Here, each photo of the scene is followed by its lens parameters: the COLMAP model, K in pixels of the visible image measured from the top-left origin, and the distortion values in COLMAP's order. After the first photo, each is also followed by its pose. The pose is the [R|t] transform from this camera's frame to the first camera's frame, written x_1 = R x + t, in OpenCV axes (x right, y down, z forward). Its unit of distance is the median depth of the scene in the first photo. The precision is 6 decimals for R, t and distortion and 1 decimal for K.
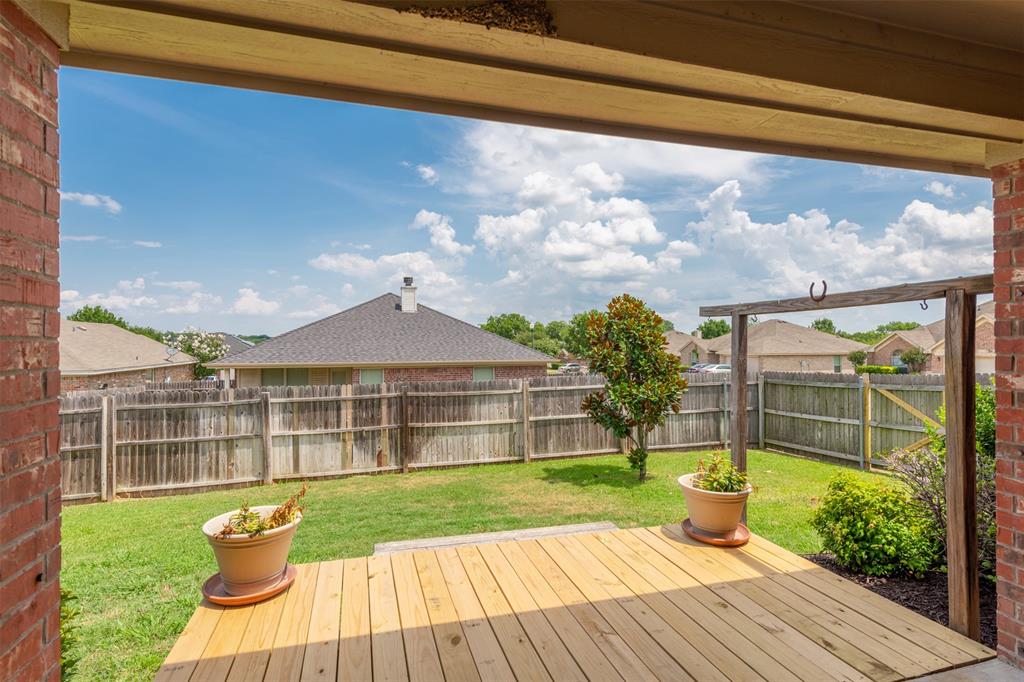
lens RADIAL K [[510.6, 0, 508.5], [0, 510.6, 341.1], [0, 0, 1]] dist [0.018365, -0.006568]
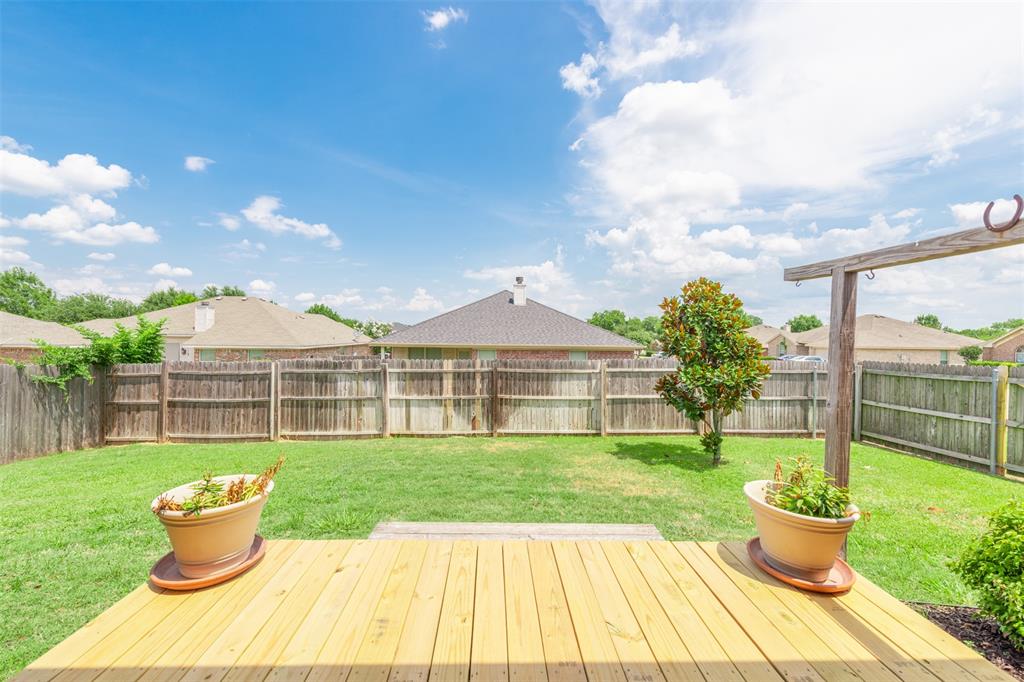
lens RADIAL K [[400.5, 0, 510.9], [0, 400.5, 340.0], [0, 0, 1]] dist [0.016158, -0.003483]
pose [[0.969926, 0.020224, -0.242558, 0.052280], [-0.015373, 0.999642, 0.021876, 0.016603], [0.242913, -0.017489, 0.969890, 0.129193]]
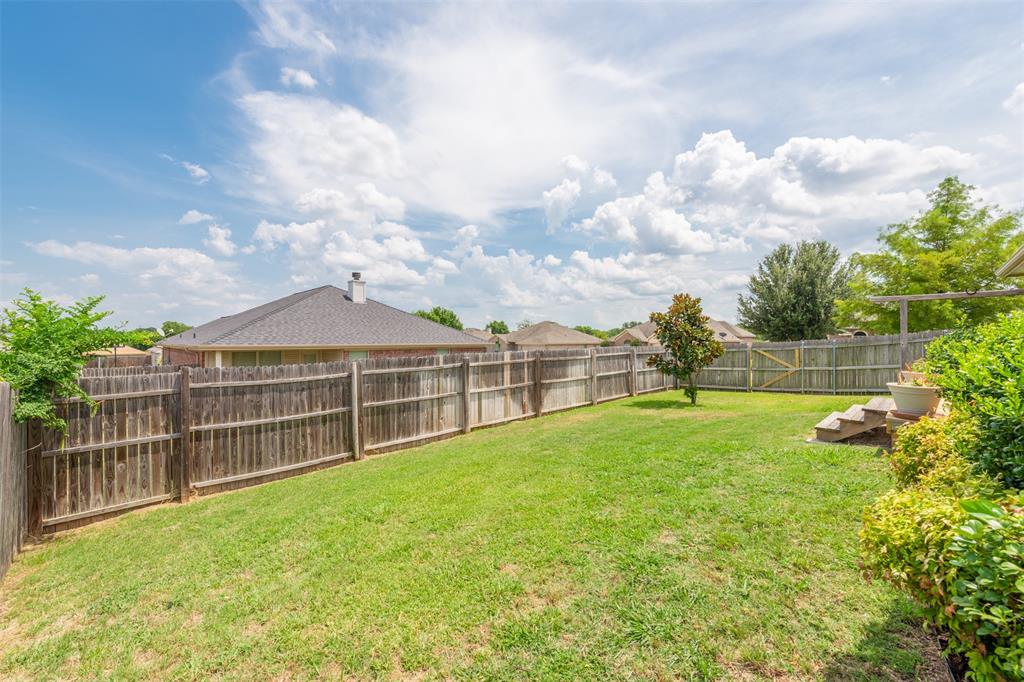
lens RADIAL K [[402.4, 0, 505.1], [0, 402.4, 335.1], [0, 0, 1]] dist [0.005871, -0.000360]
pose [[0.881065, 0.008659, 0.472917, -0.803356], [-0.005998, 0.999957, -0.007135, 0.049252], [-0.472958, 0.003450, 0.881078, 0.102392]]
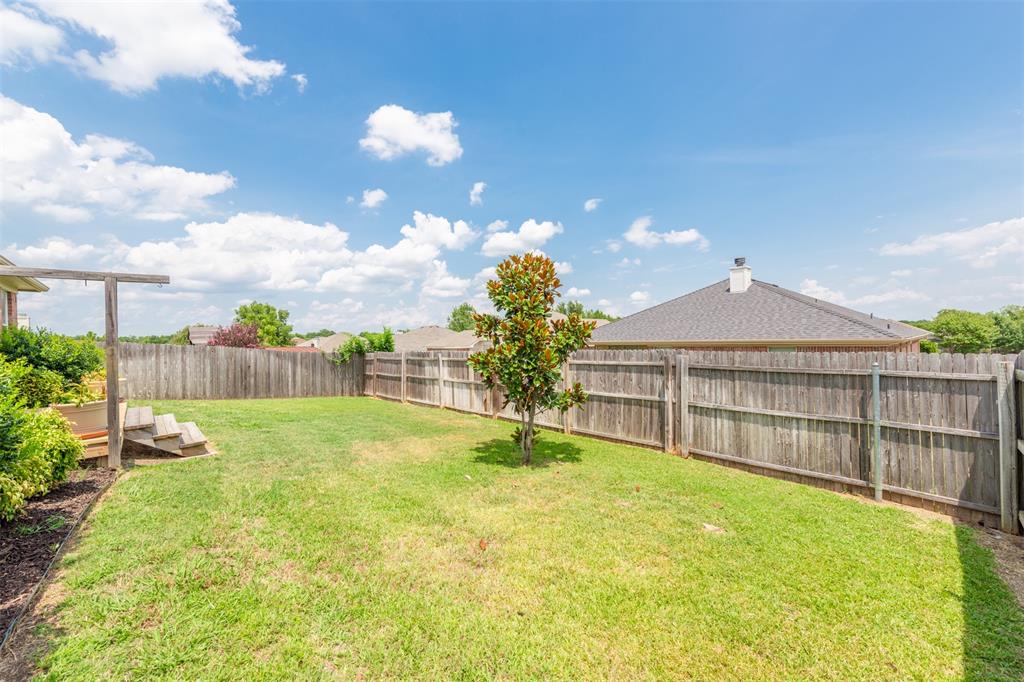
lens RADIAL K [[400.5, 0, 511.0], [0, 400.5, 339.3], [0, 0, 1]] dist [0.016158, -0.003483]
pose [[0.450291, -0.002176, -0.892879, 0.750189], [0.021313, 0.999738, 0.008312, 0.046266], [0.892627, -0.022773, 0.450220, 0.590207]]
